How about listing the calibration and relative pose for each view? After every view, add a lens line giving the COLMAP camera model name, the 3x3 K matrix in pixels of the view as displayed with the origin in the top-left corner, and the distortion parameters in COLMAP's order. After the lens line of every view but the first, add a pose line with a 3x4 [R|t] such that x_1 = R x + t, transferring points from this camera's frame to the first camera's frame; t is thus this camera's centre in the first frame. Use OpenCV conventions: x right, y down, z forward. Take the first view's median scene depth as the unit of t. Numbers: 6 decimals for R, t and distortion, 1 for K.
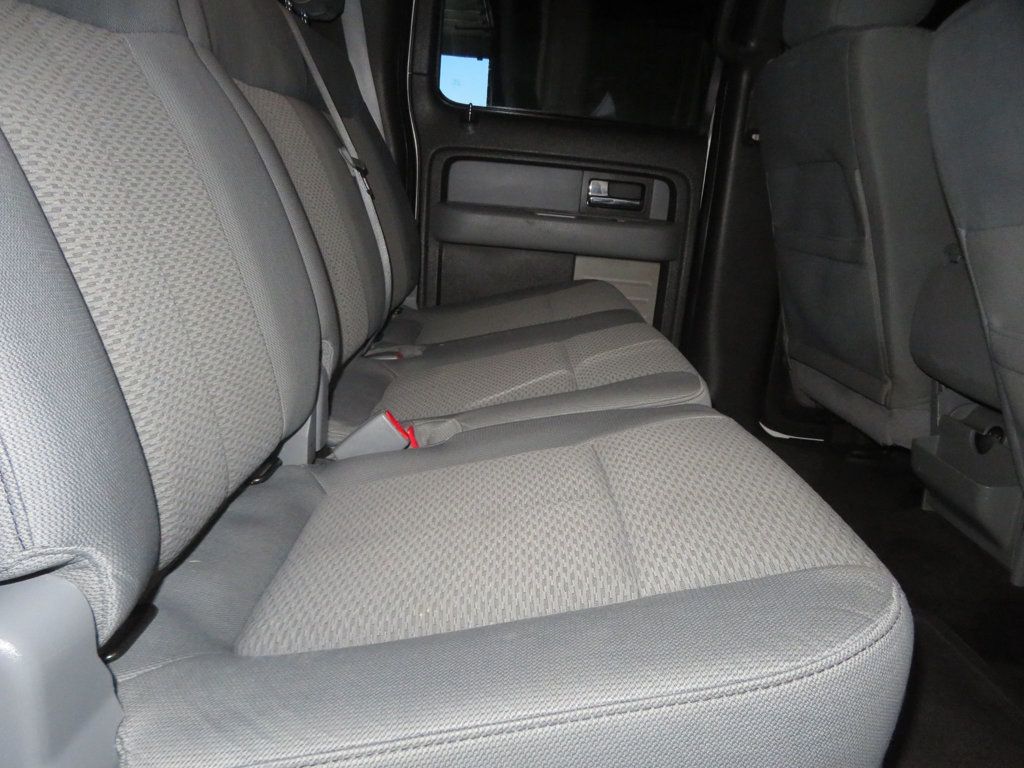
lens RADIAL K [[735.9, 0, 512.0], [0, 735.9, 384.0], [0, 0, 1]] dist [-0.013145, 0.022819]
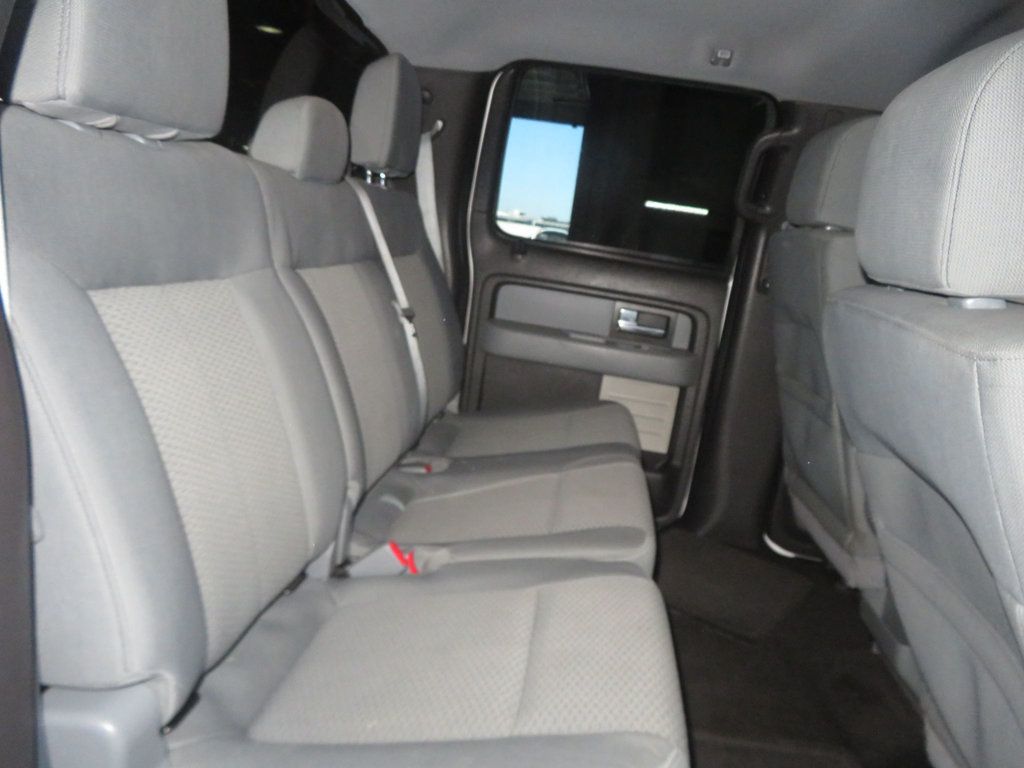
lens RADIAL K [[735.9, 0, 512.0], [0, 735.9, 384.0], [0, 0, 1]] dist [-0.013145, 0.022819]
pose [[0.990844, 0.082388, -0.106960, 0.095848], [-0.088917, 0.994362, -0.057774, -0.113482], [0.101597, 0.066756, 0.992583, -0.176436]]
